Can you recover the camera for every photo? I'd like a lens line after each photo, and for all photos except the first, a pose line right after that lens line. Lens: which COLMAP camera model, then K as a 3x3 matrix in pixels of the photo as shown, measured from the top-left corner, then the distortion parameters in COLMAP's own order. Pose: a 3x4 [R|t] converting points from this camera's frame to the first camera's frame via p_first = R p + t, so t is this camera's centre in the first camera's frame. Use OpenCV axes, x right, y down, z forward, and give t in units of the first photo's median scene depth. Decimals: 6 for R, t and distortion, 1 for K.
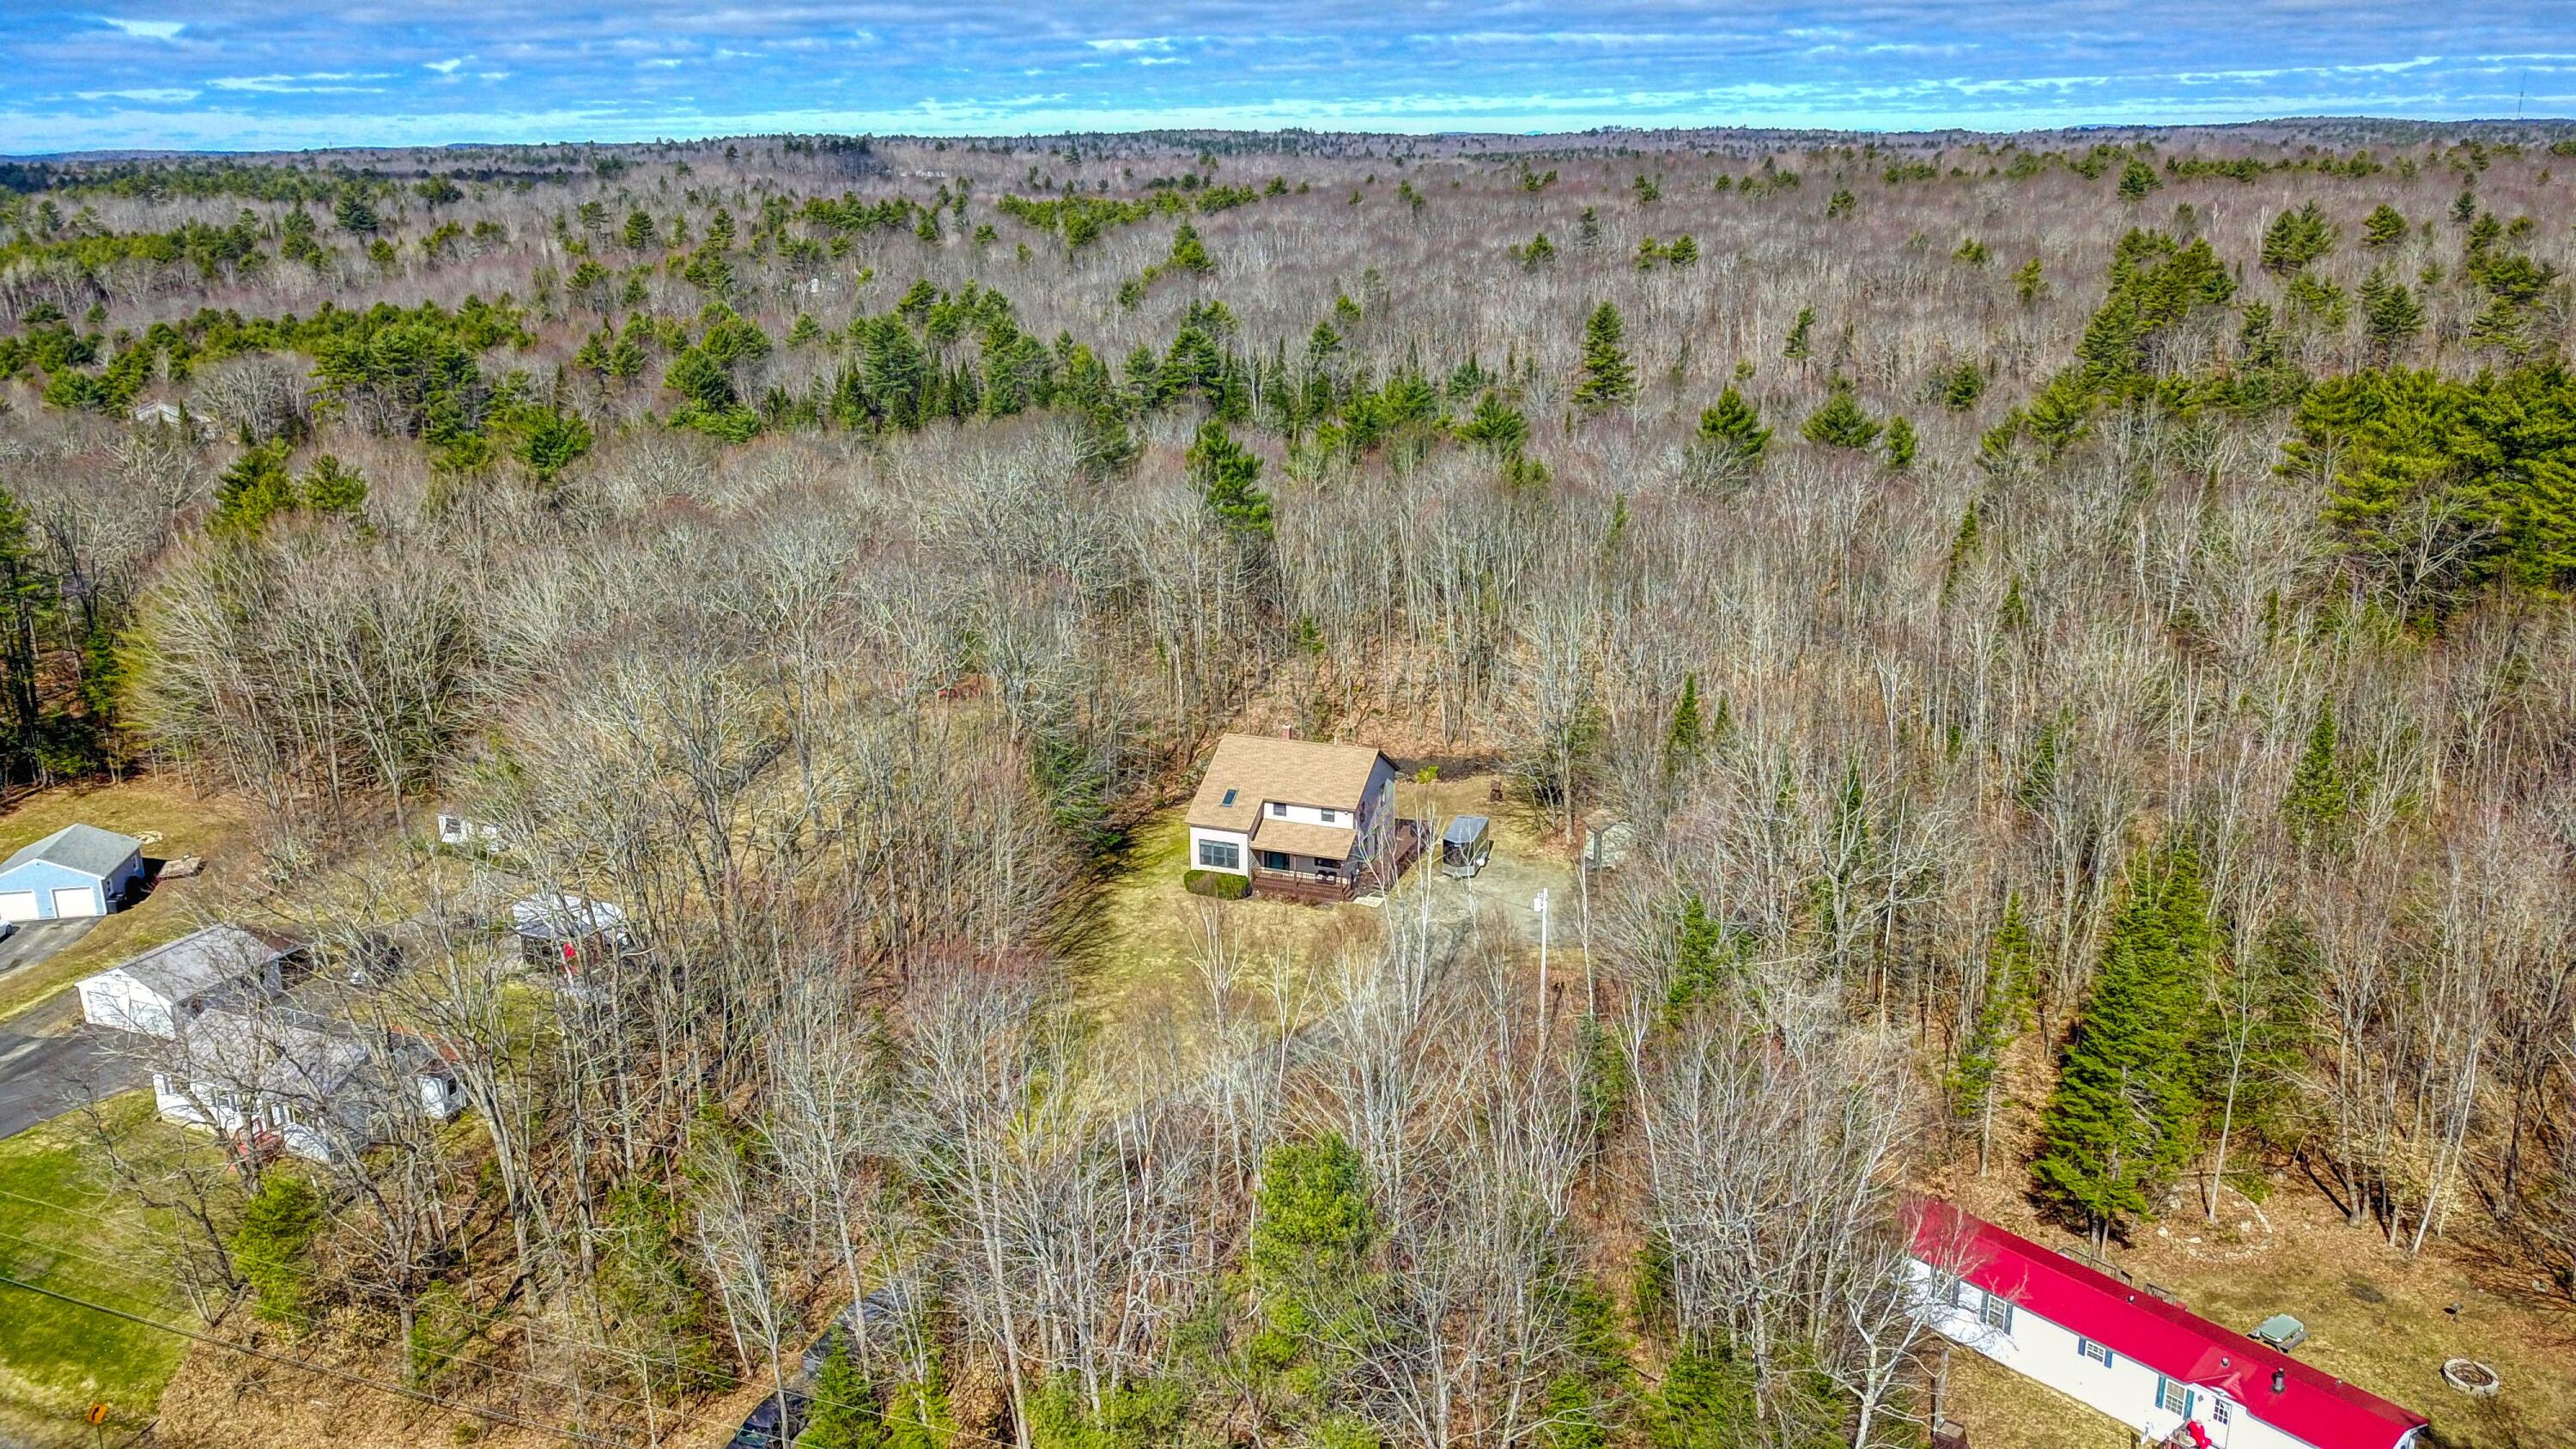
lens RADIAL K [[1990.6, 0, 1266.6], [0, 1990.6, 708.9], [0, 0, 1]] dist [-0.001111, 0.002754]
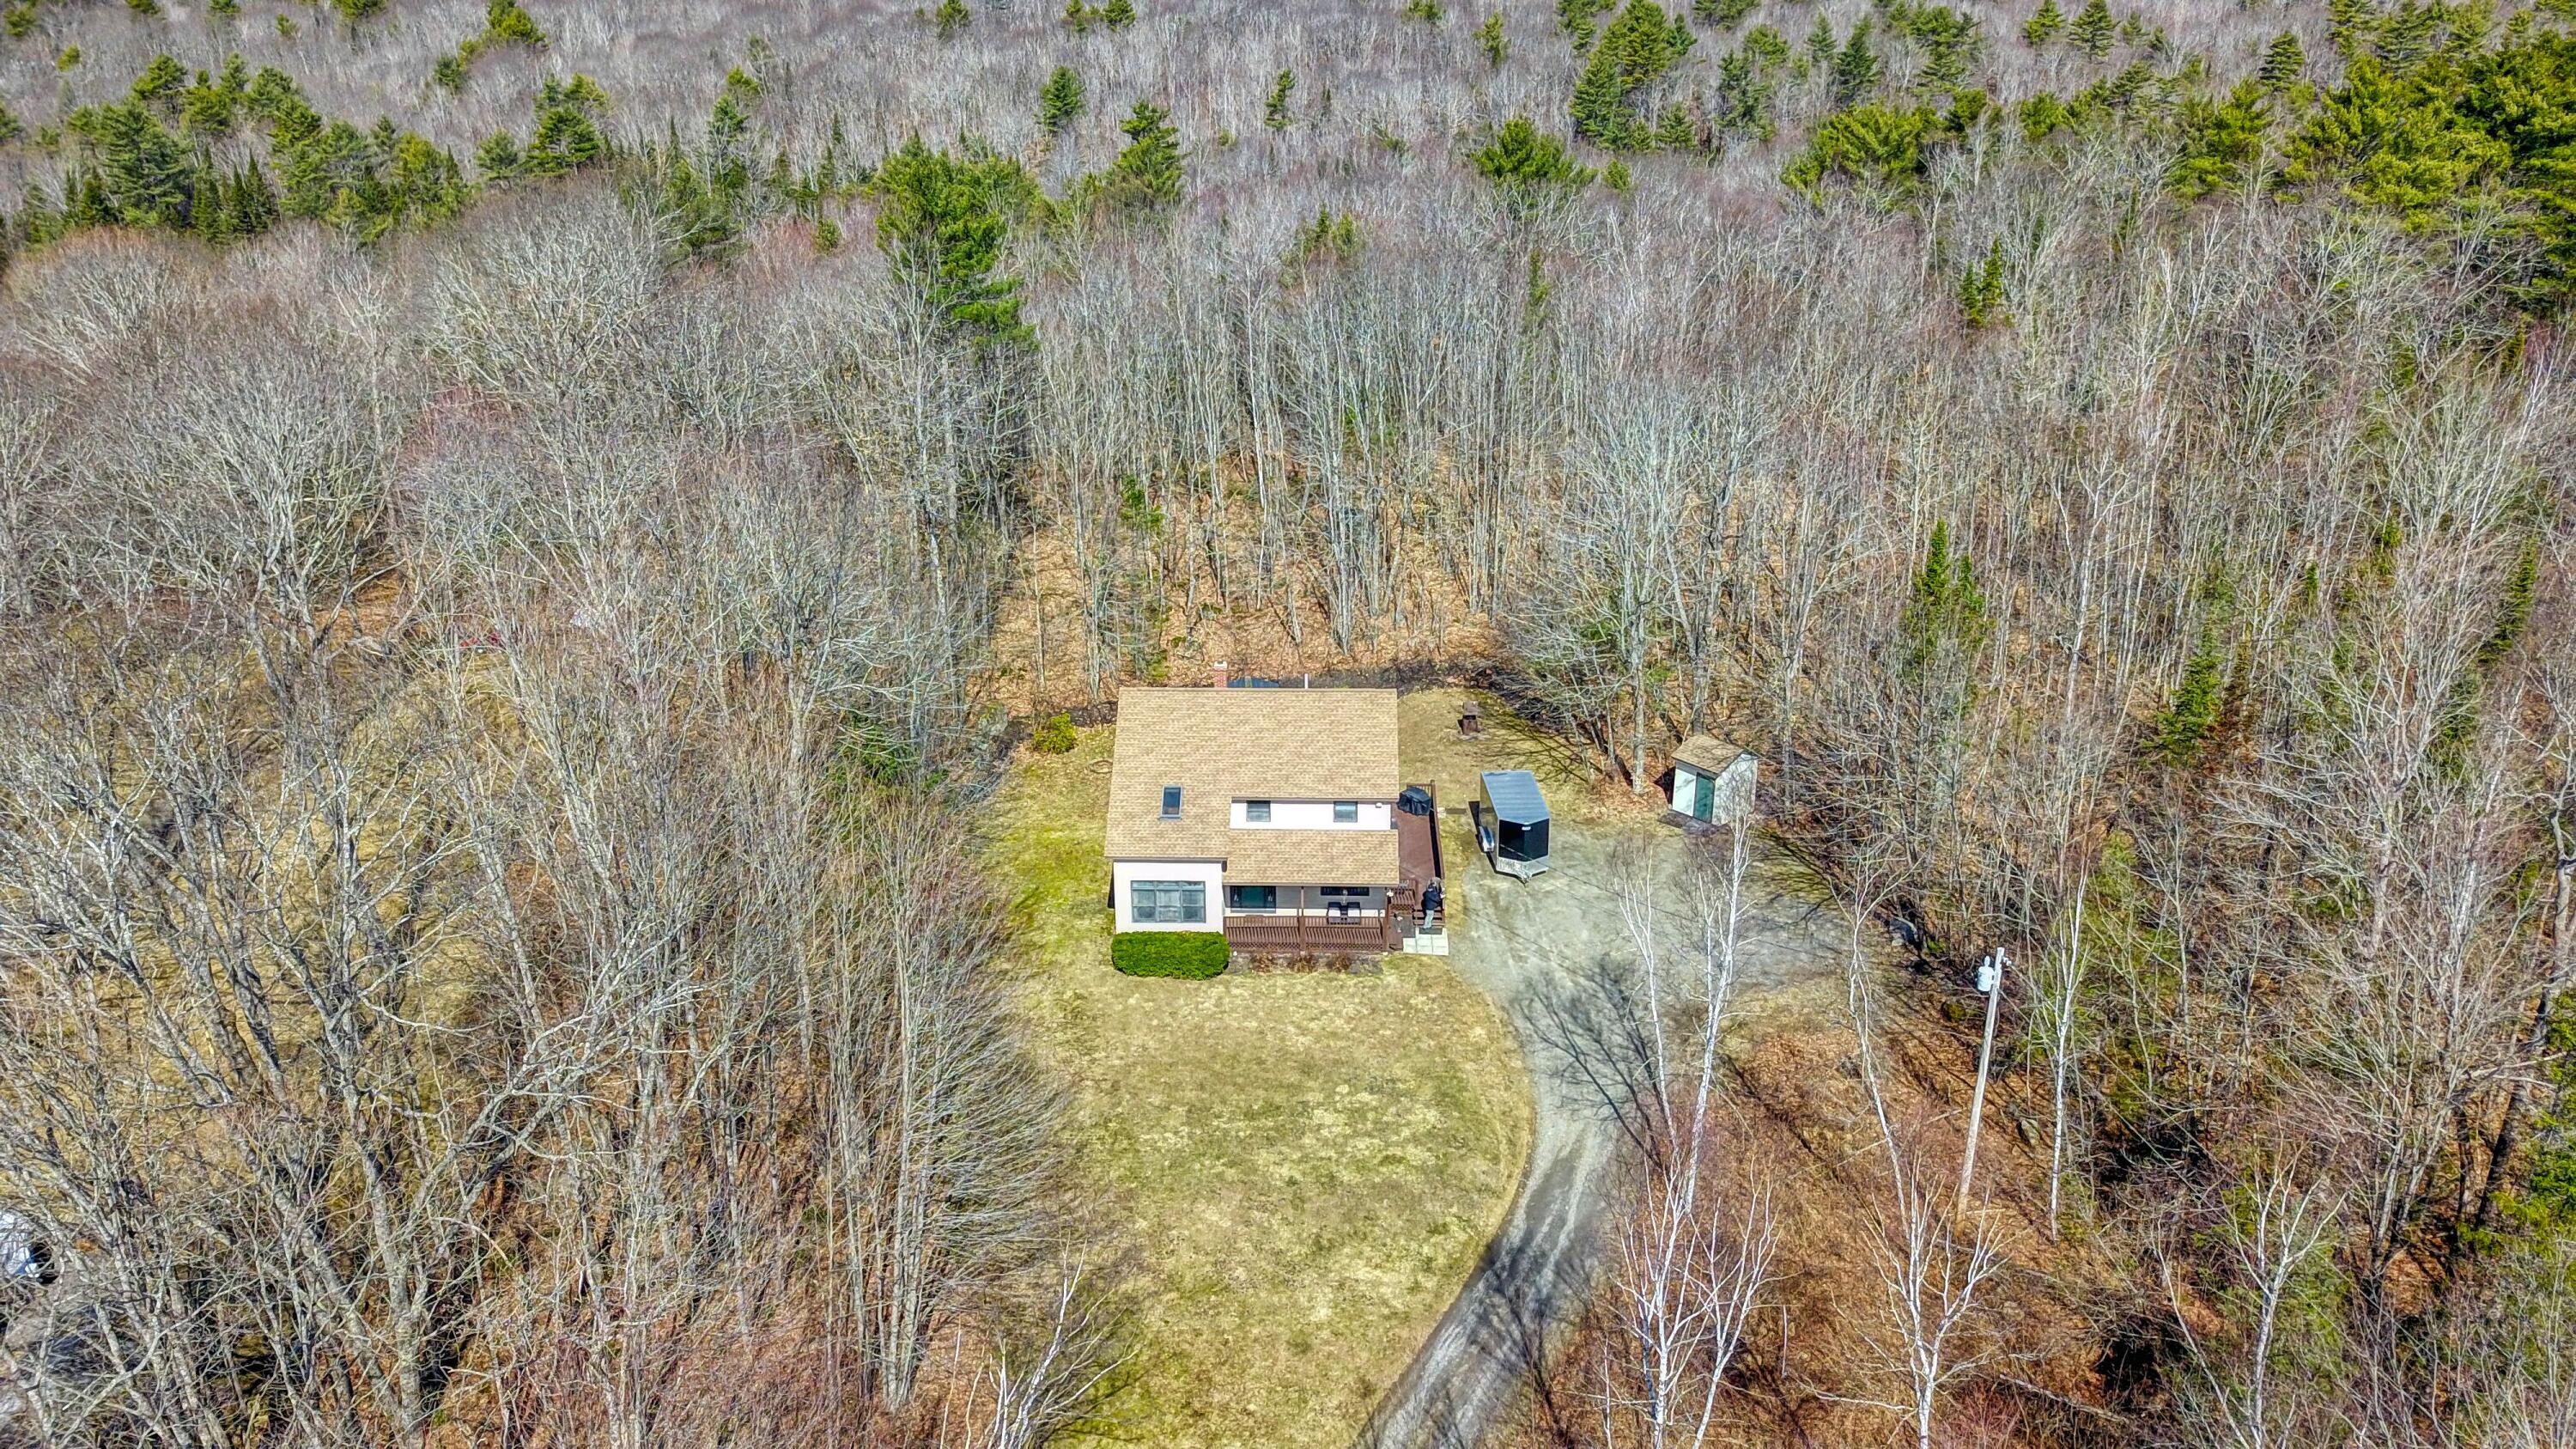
lens RADIAL K [[1990.6, 0, 1275.1], [0, 1990.6, 709.7], [0, 0, 1]] dist [-0.001111, 0.002754]
pose [[0.938799, -0.120954, 0.322533, -0.059354], [0.090542, 0.990048, 0.107741, -0.014298], [-0.332354, -0.071944, 0.940407, 0.151870]]
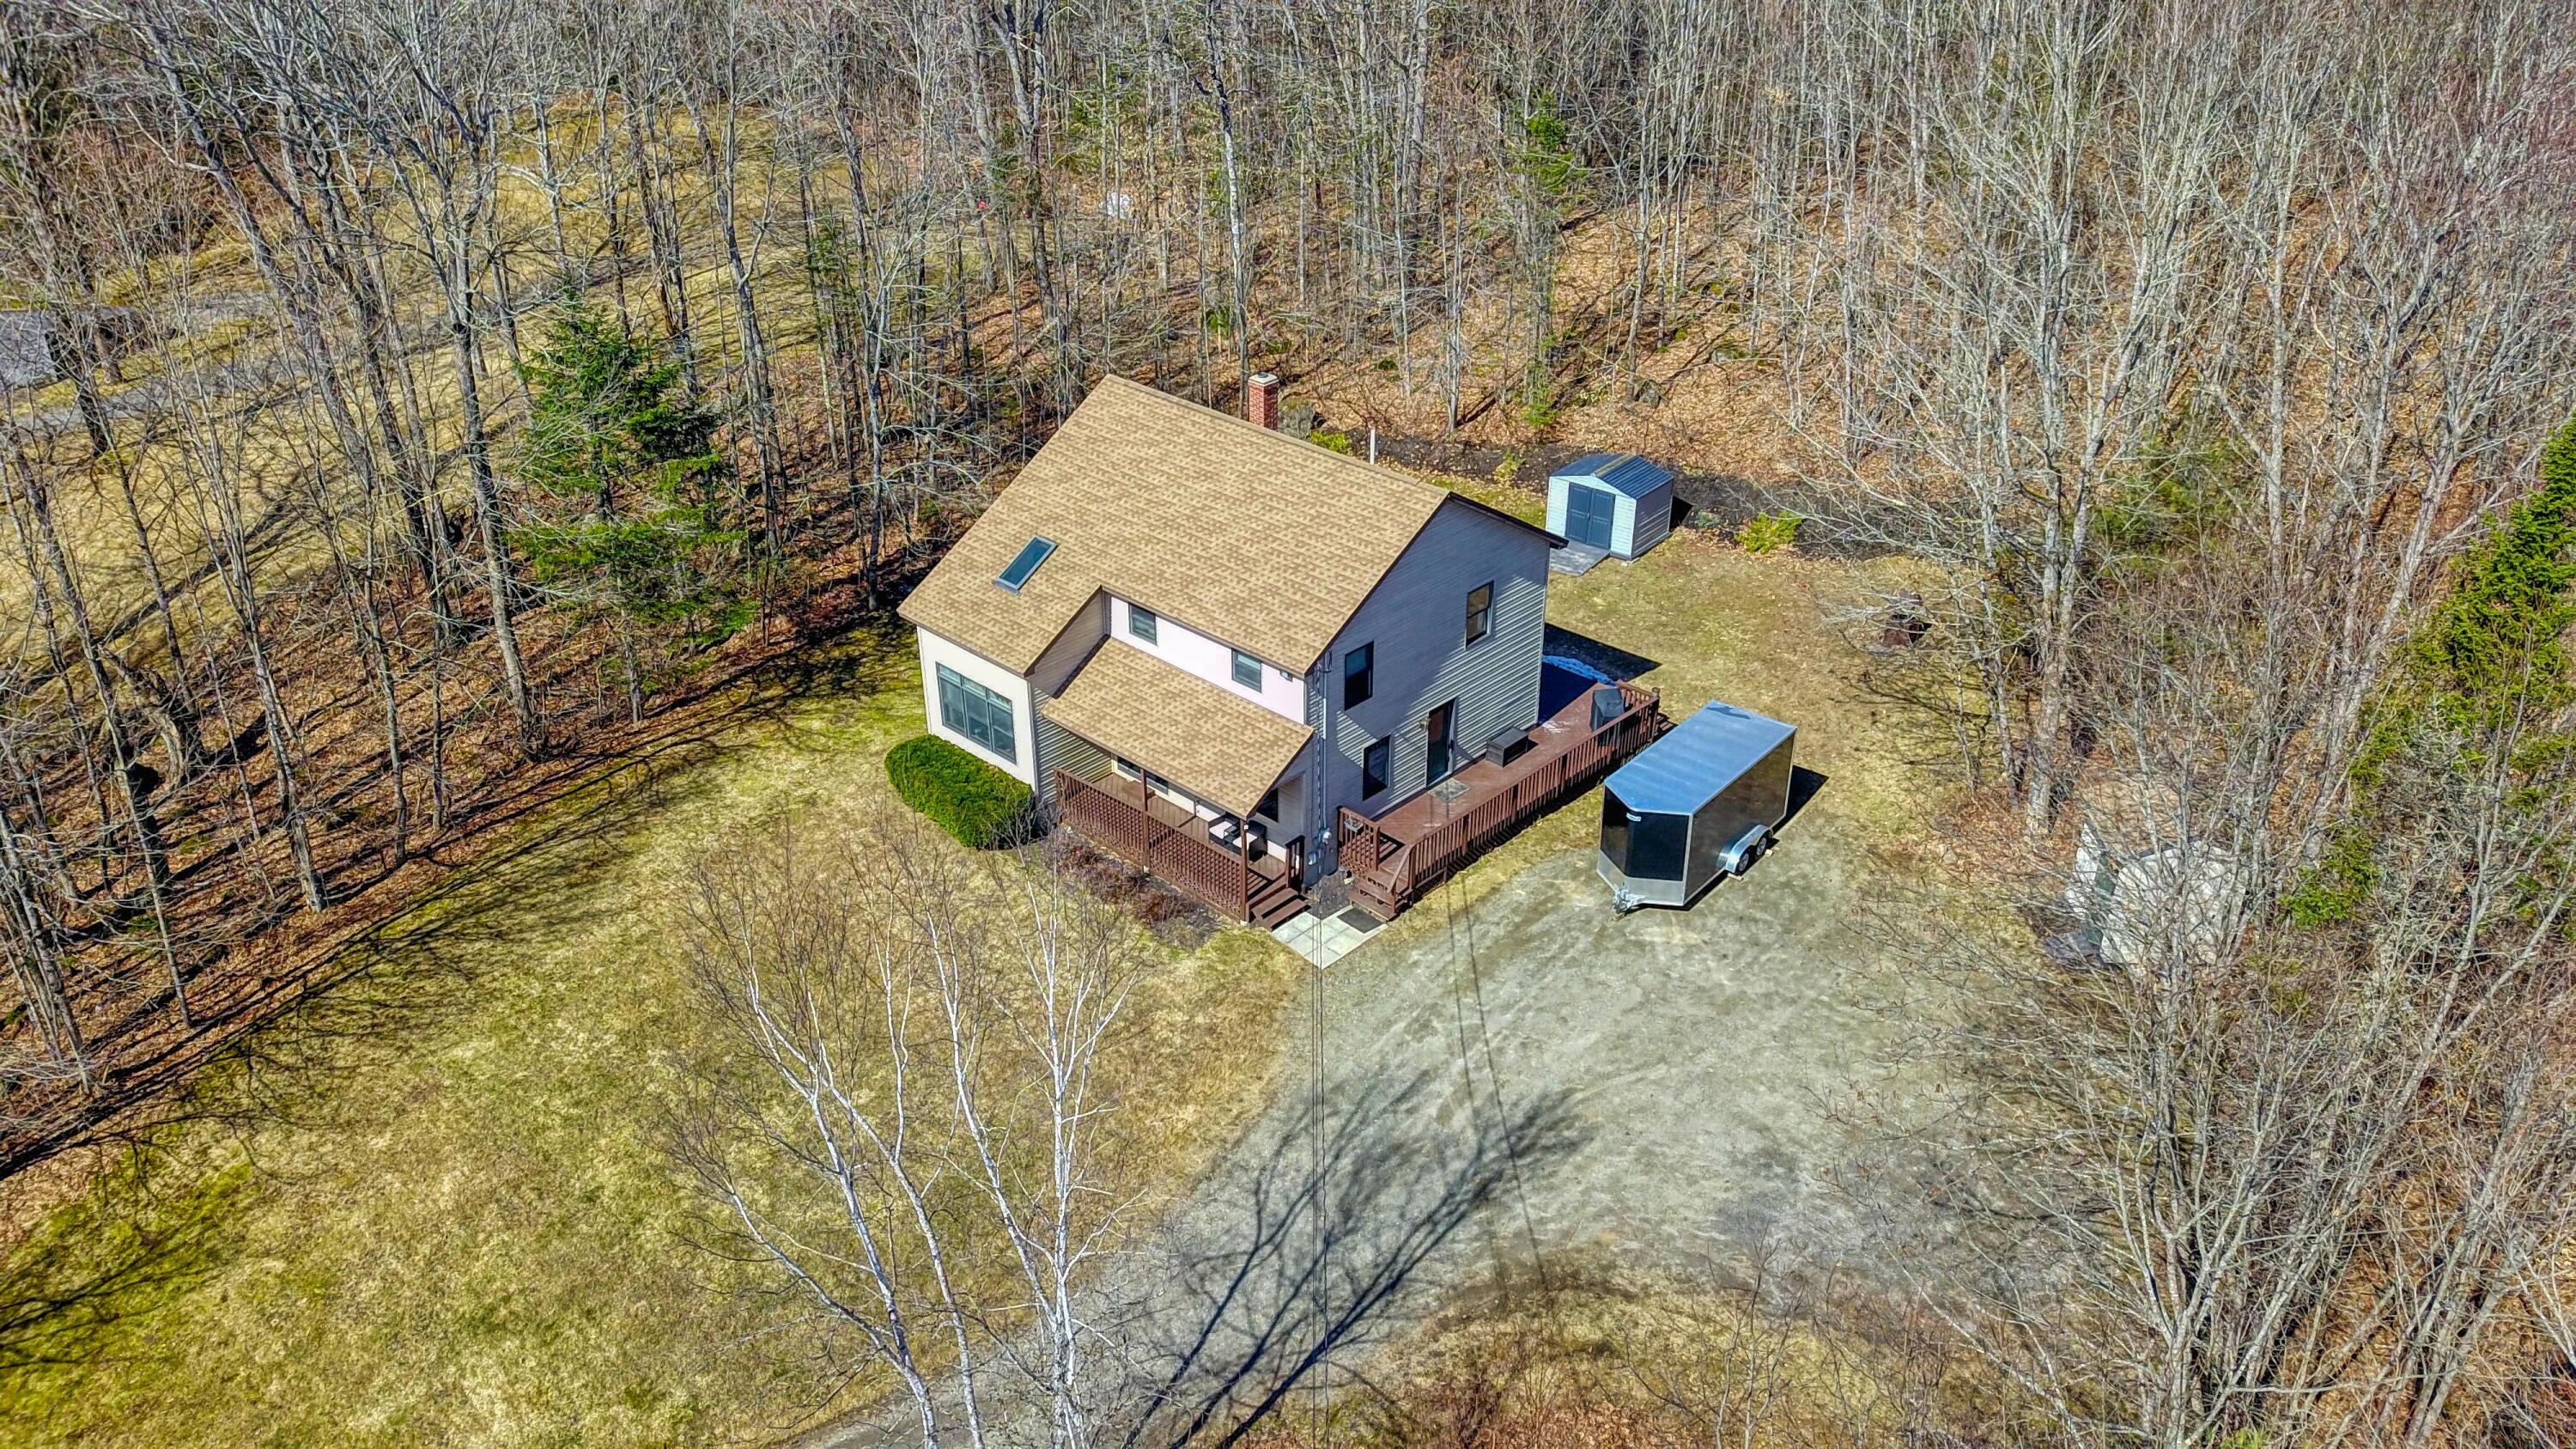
lens RADIAL K [[1990.6, 0, 1269.2], [0, 1990.6, 715.7], [0, 0, 1]] dist [-0.001111, 0.002754]
pose [[0.925519, 0.187090, -0.329261, 0.049656], [-0.106989, 0.963202, 0.246567, -0.007700], [0.363275, -0.192975, 0.911478, 0.232407]]
